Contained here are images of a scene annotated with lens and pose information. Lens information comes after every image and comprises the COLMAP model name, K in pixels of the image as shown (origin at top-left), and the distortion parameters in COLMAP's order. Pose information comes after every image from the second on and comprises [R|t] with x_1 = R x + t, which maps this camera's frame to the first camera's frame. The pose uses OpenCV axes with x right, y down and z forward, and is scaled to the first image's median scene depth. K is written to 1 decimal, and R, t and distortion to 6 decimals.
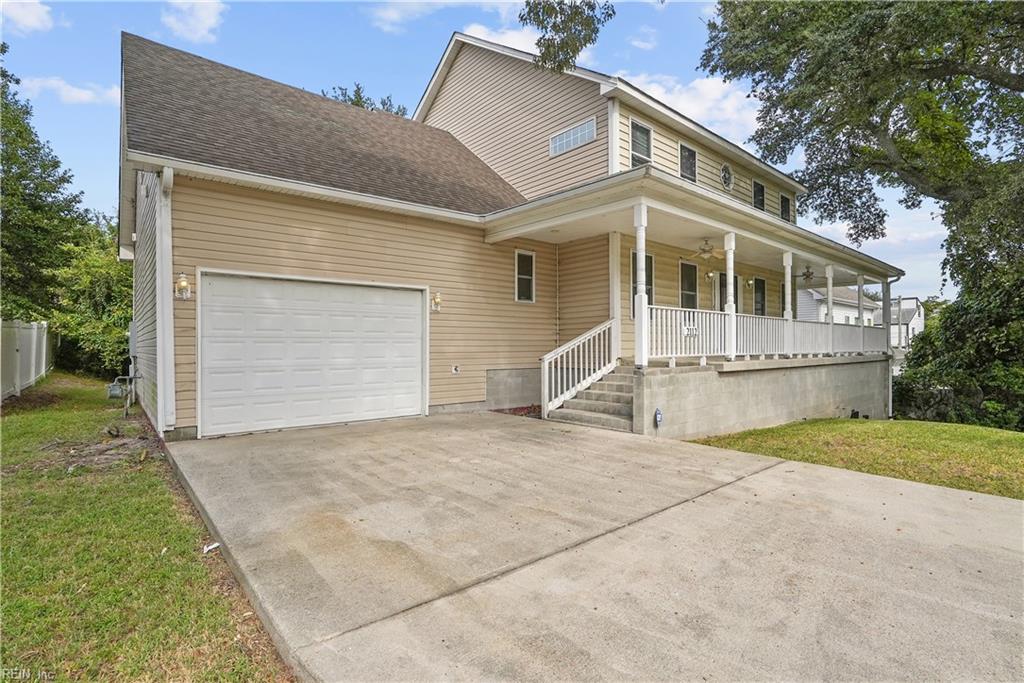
lens RADIAL K [[476.5, 0, 510.3], [0, 476.5, 341.7], [0, 0, 1]] dist [0.006911, 0.003874]
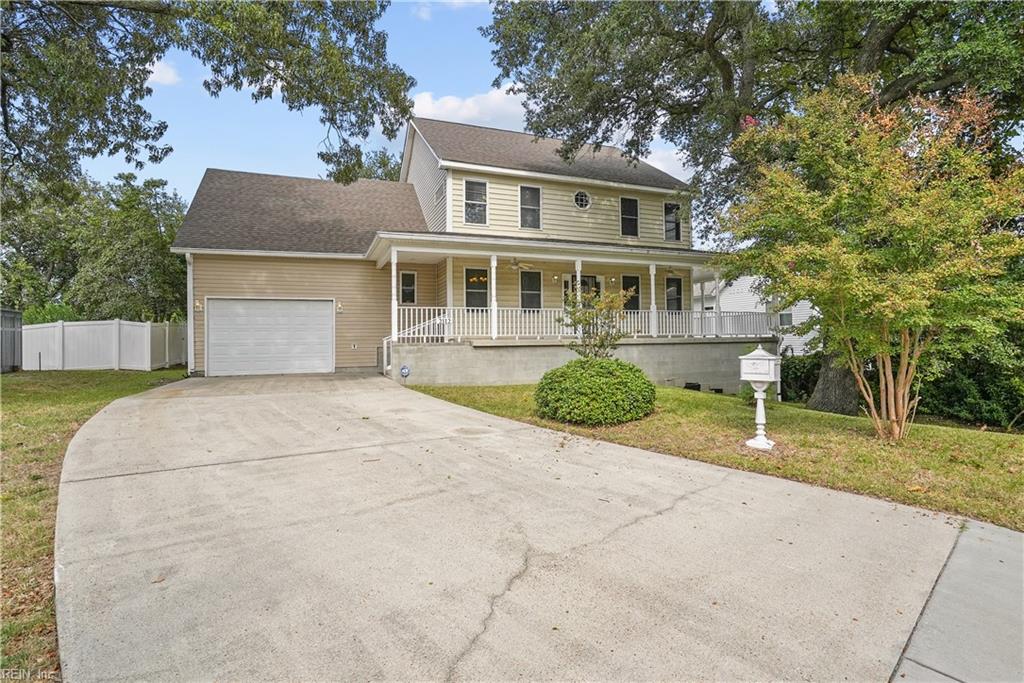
lens RADIAL K [[476.5, 0, 513.7], [0, 476.5, 339.2], [0, 0, 1]] dist [0.006911, 0.003874]
pose [[0.939400, -0.009404, -0.342695, 1.078044], [0.012084, 0.999911, 0.005687, 0.031975], [0.342611, -0.009483, 0.939430, -0.417728]]
